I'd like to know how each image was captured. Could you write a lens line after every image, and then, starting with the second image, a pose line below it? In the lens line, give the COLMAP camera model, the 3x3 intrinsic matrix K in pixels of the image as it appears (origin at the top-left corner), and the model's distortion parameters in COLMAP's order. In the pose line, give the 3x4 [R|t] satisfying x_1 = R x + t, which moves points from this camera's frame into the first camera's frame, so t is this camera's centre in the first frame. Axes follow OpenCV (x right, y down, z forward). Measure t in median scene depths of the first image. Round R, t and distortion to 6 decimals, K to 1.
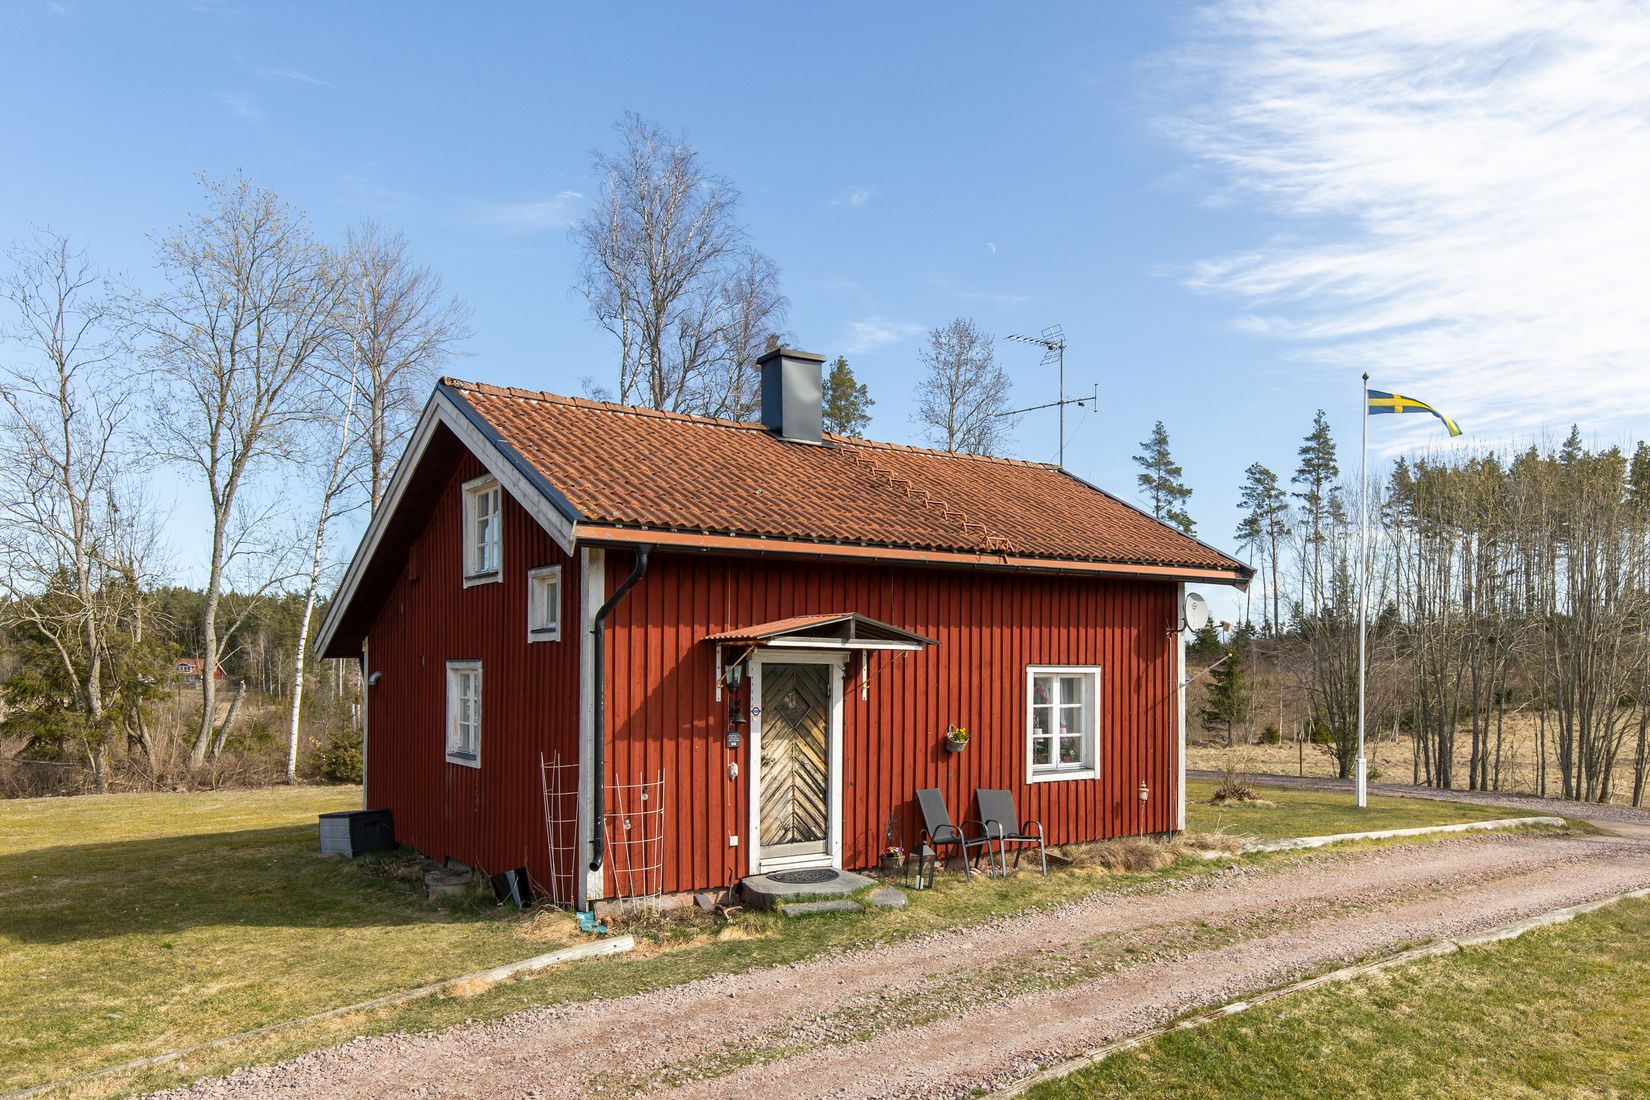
lens RADIAL K [[1212.3, 0, 844.7], [0, 1212.3, 630.3], [0, 0, 1]] dist [-0.016778, 0.015219]
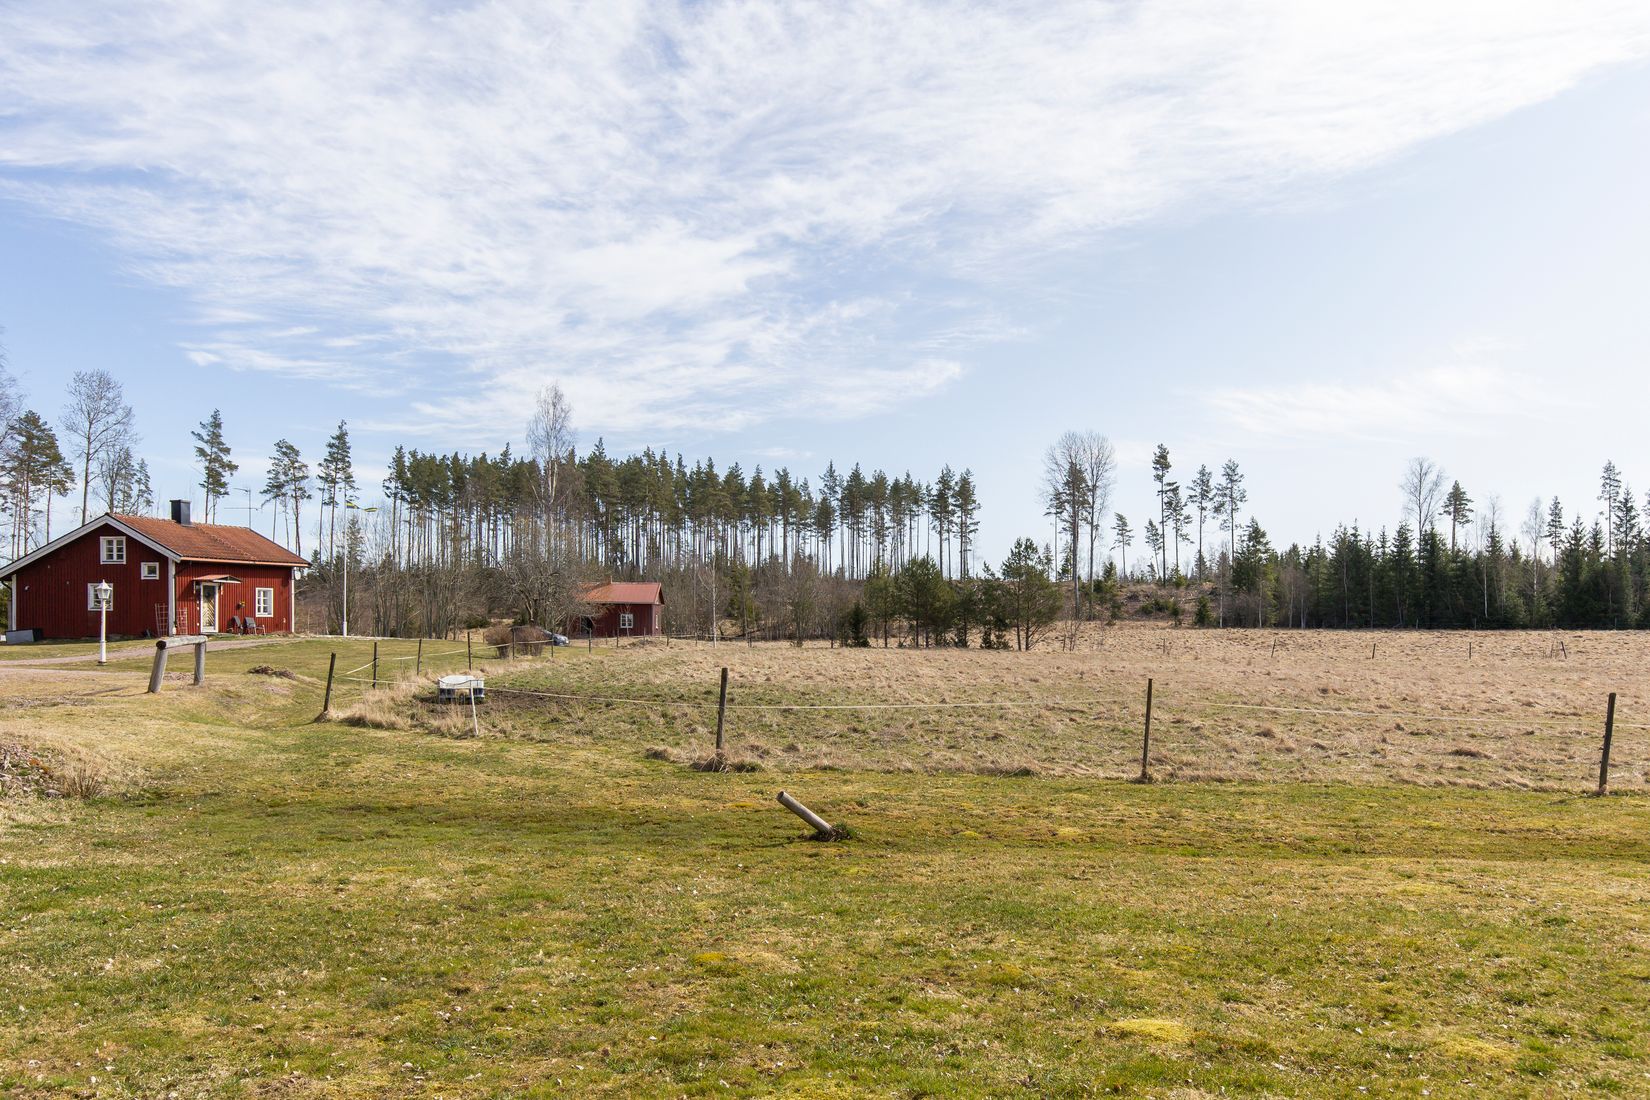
lens RADIAL K [[1212.3, 0, 879.2], [0, 1212.3, 631.3], [0, 0, 1]] dist [-0.016778, 0.015219]
pose [[0.698285, -0.006927, 0.715786, -1.351993], [-0.028198, 0.998911, 0.037175, -0.035014], [-0.715264, -0.046143, 0.697330, -3.472002]]
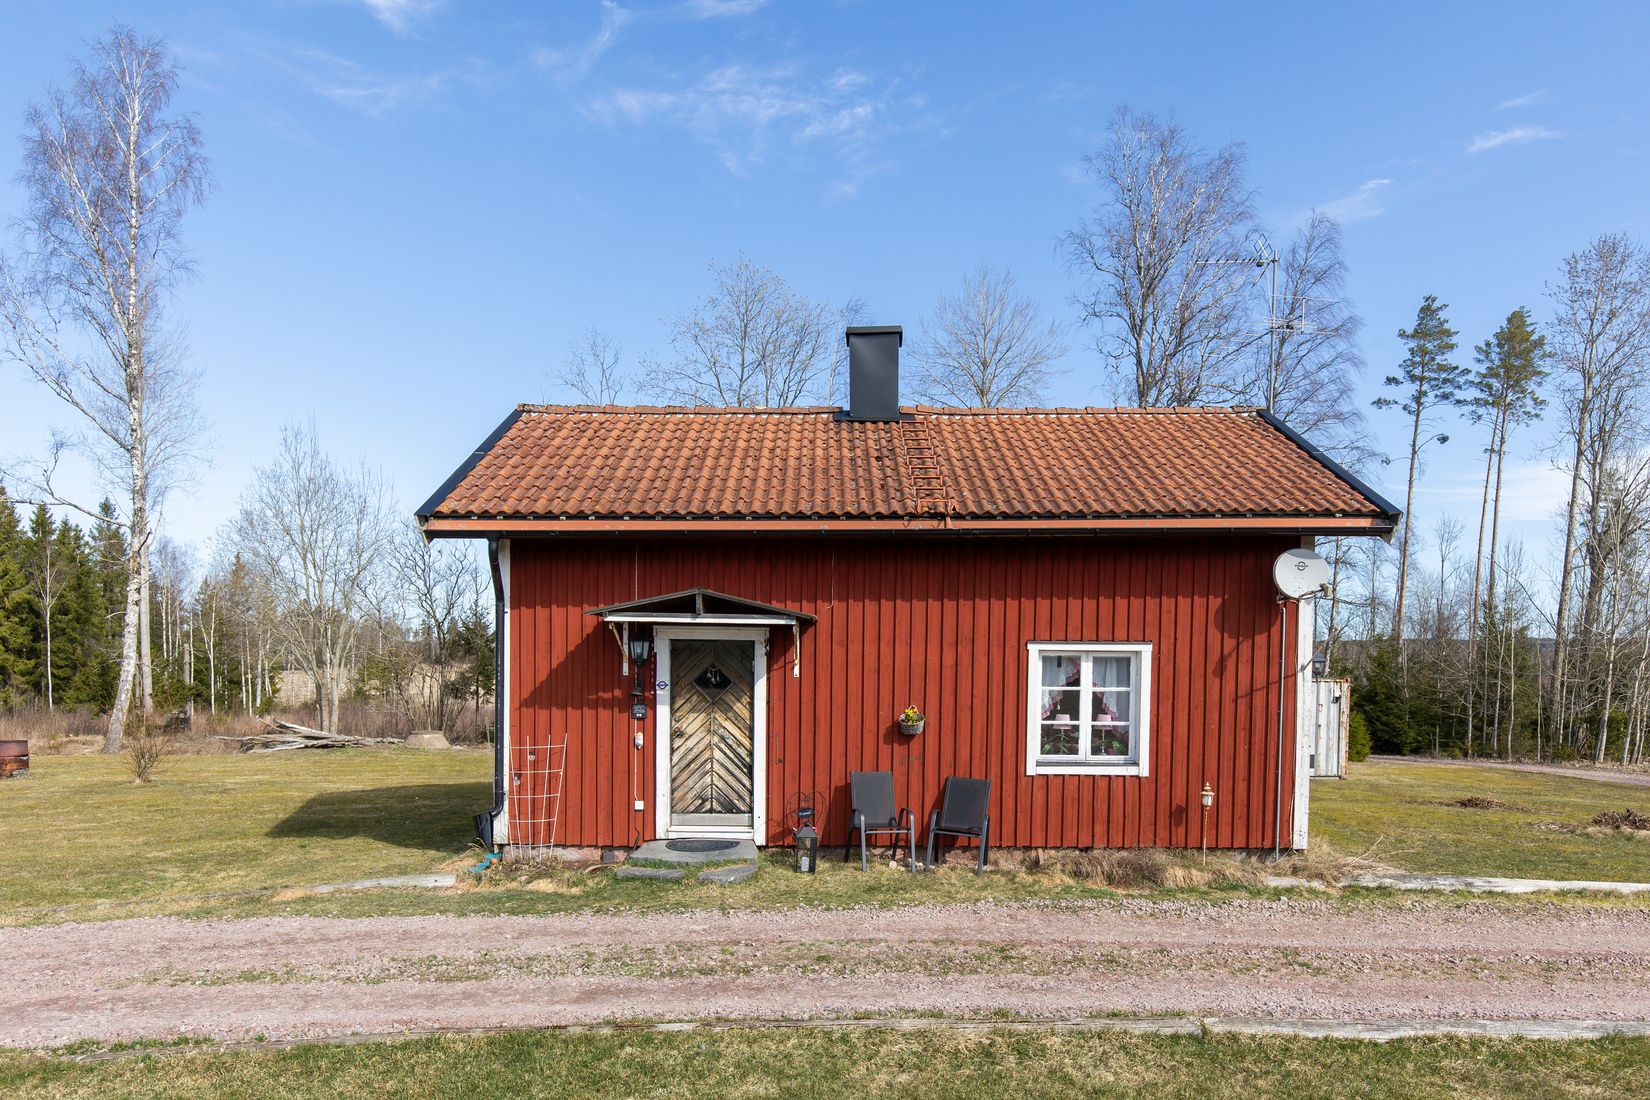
lens RADIAL K [[1064.1, 0, 843.4], [0, 1064.1, 715.0], [0, 0, 1]] dist [0.000337, 0.004916]
pose [[0.802947, 0.036254, -0.594946, 0.537957], [0.015907, 0.996490, 0.082191, 0.016837], [0.595838, -0.075458, 0.799552, 0.314618]]
